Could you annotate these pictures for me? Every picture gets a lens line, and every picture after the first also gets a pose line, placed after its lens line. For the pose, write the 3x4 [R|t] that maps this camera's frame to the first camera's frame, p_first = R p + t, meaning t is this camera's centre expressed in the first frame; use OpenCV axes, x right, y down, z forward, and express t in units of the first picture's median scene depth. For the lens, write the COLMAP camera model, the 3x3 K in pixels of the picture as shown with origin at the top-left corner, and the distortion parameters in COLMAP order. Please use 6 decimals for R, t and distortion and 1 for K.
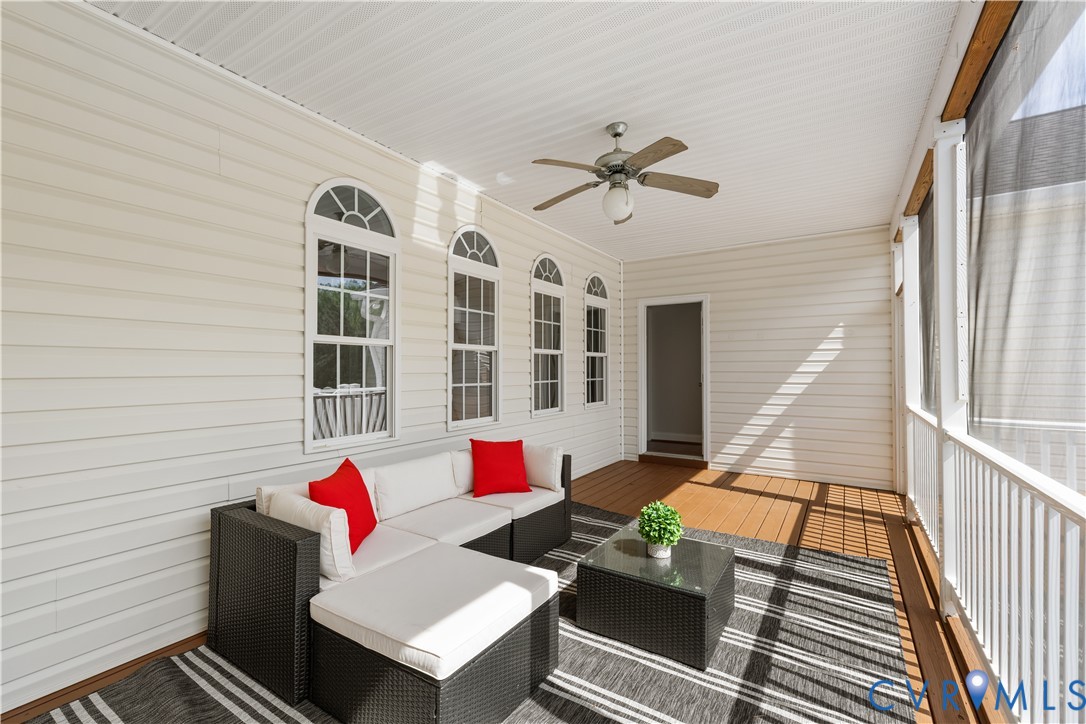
lens RADIAL K [[464.3, 0, 539.4], [0, 464.3, 364.4], [0, 0, 1]] dist [0.000906, 0.000359]
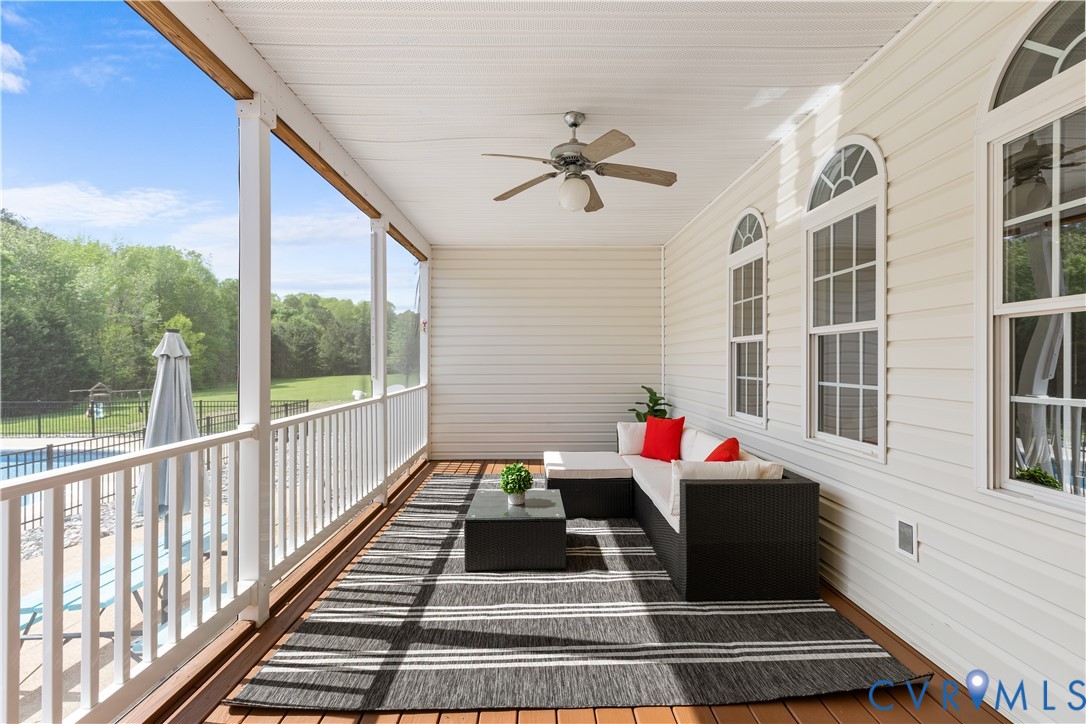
lens RADIAL K [[464.3, 0, 539.4], [0, 464.3, 364.4], [0, 0, 1]] dist [0.000906, 0.000359]
pose [[-0.829396, 0.001477, -0.558659, 0.747754], [0.005435, 0.999971, -0.005425, 0.018892], [0.558635, -0.007536, -0.829380, 1.698350]]
